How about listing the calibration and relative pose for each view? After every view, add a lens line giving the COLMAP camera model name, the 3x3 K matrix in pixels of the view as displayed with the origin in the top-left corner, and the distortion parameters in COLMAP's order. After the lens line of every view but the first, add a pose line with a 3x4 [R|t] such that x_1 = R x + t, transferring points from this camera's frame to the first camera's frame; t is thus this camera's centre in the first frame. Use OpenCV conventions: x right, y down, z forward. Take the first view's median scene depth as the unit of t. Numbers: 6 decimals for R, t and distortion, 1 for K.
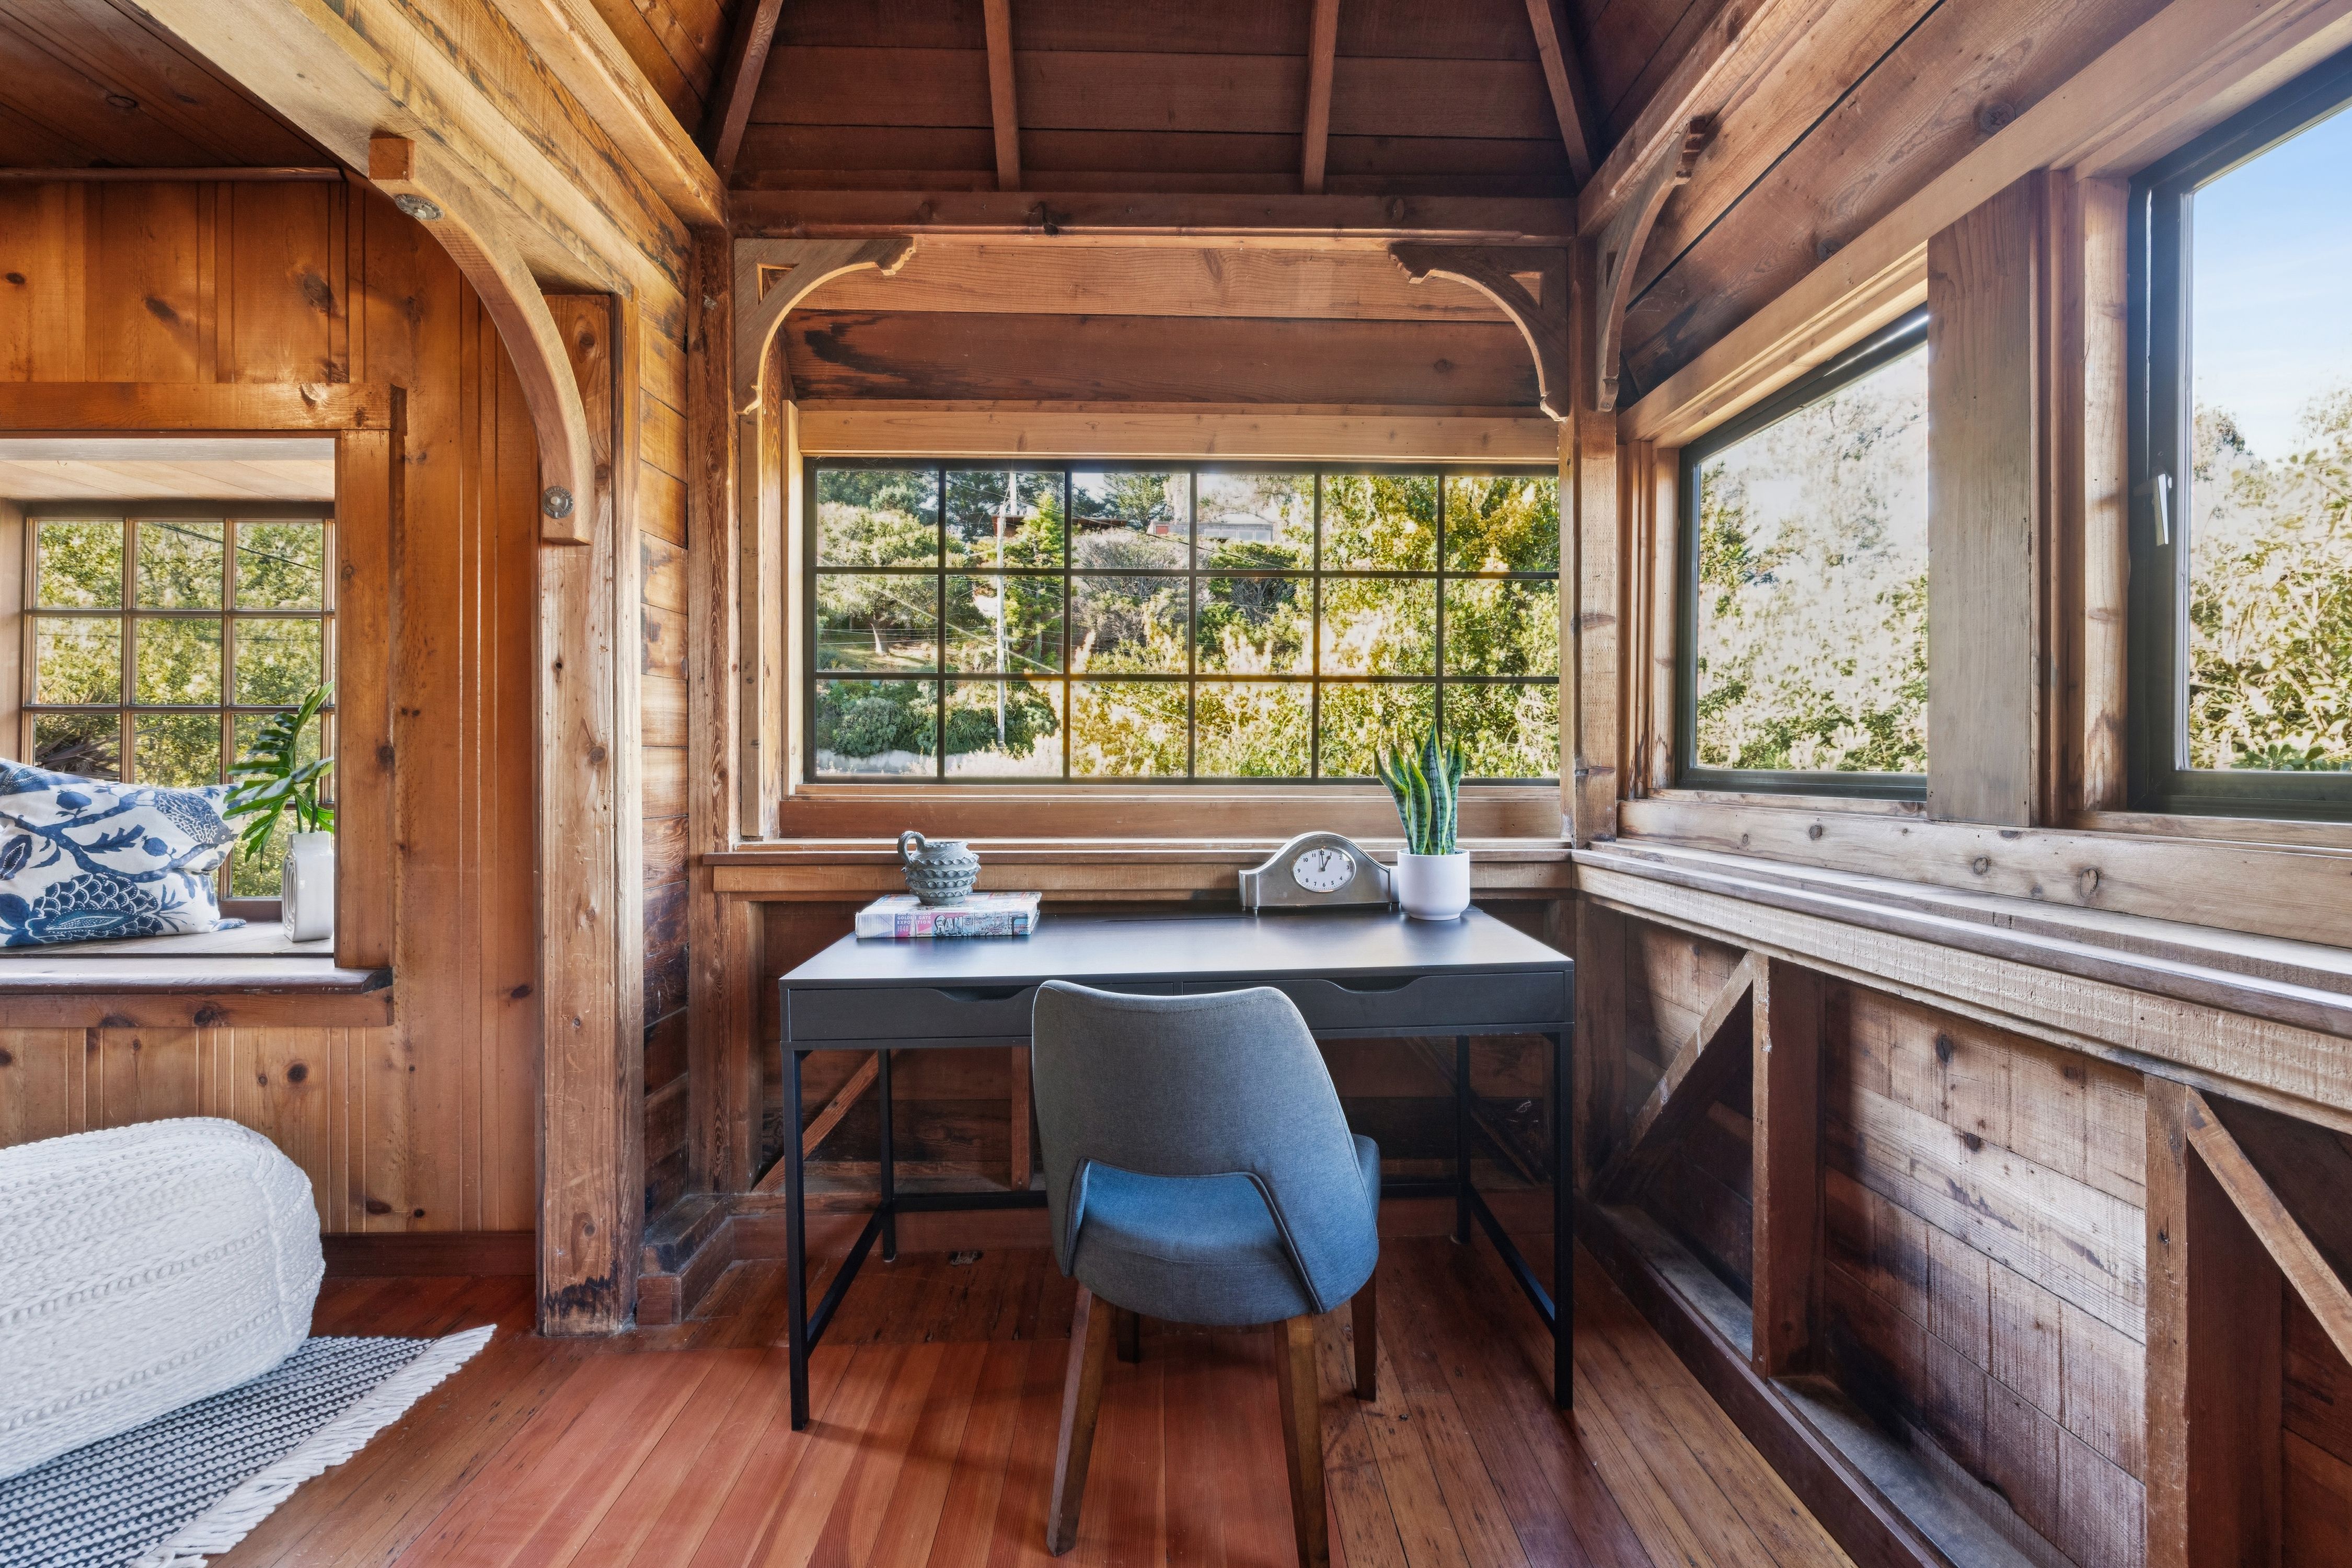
lens RADIAL K [[990.7, 0, 1176.8], [0, 990.7, 761.4], [0, 0, 1]] dist [-0.001268, -0.000915]
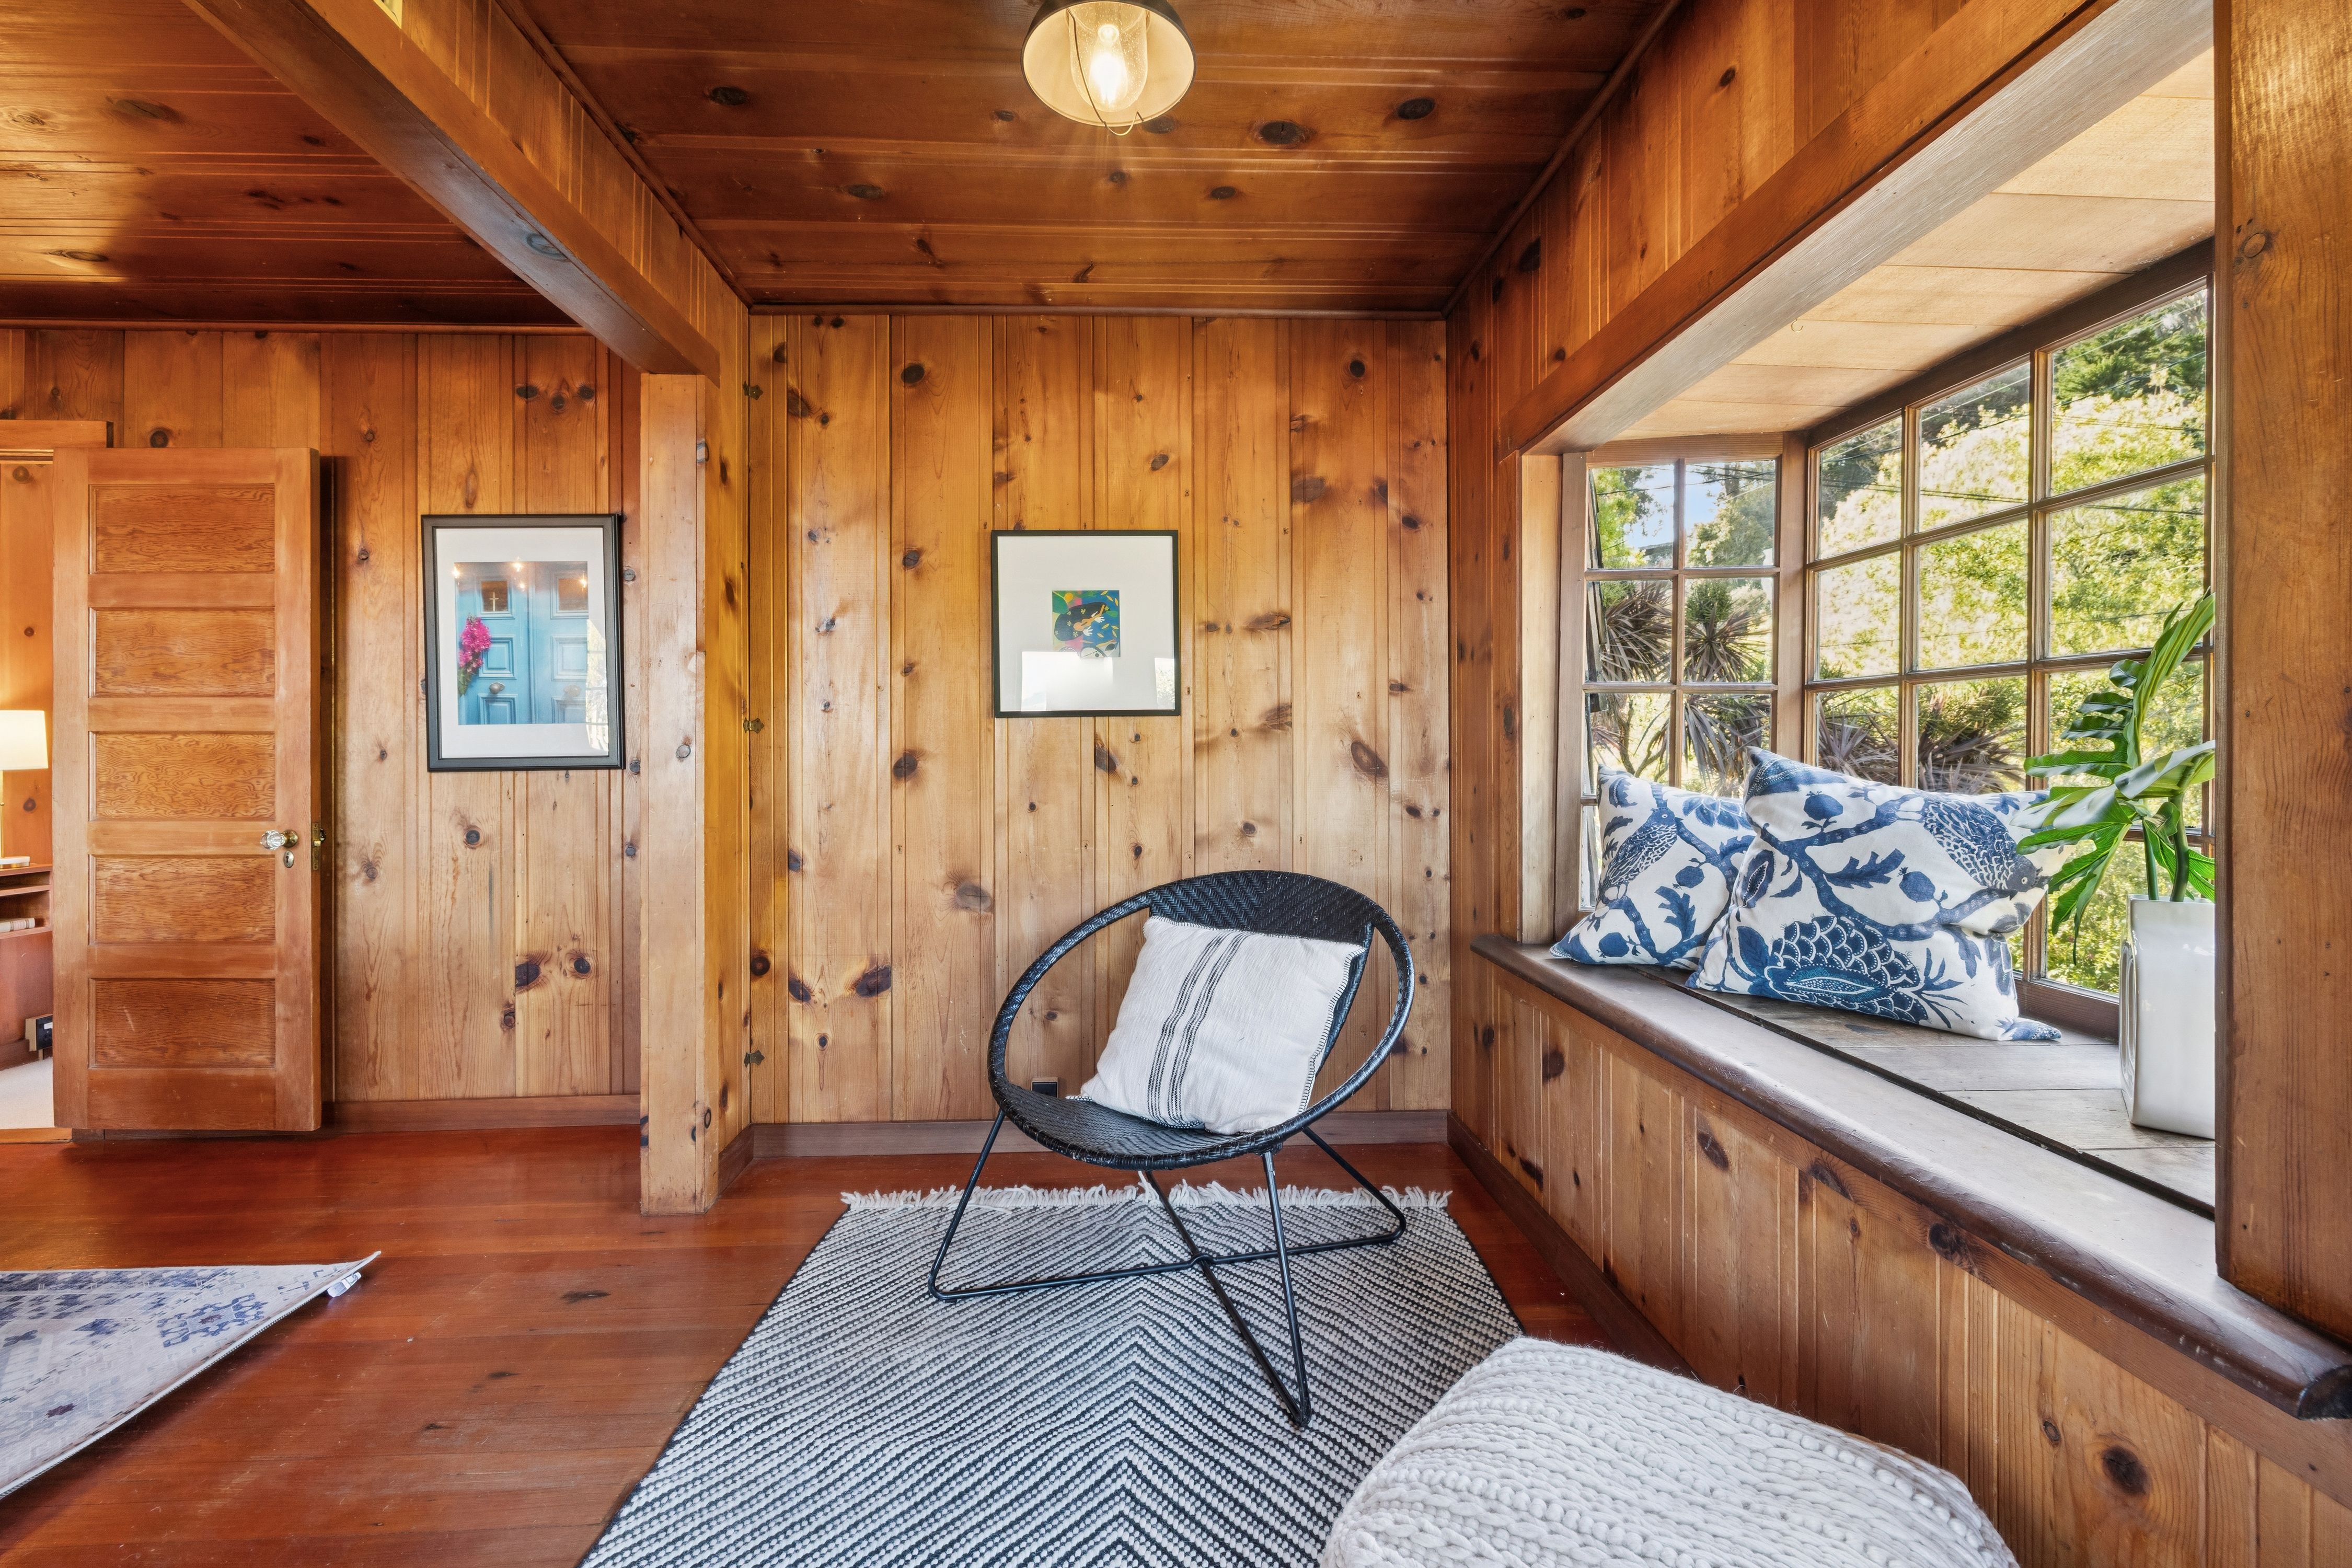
lens RADIAL K [[990.7, 0, 1163.5], [0, 990.7, 748.9], [0, 0, 1]] dist [-0.001268, -0.000915]
pose [[0.024519, -0.005271, -0.999685, -0.414494], [-0.000324, 0.999986, -0.005281, 0.001584], [0.999699, 0.000453, 0.024517, 0.506587]]
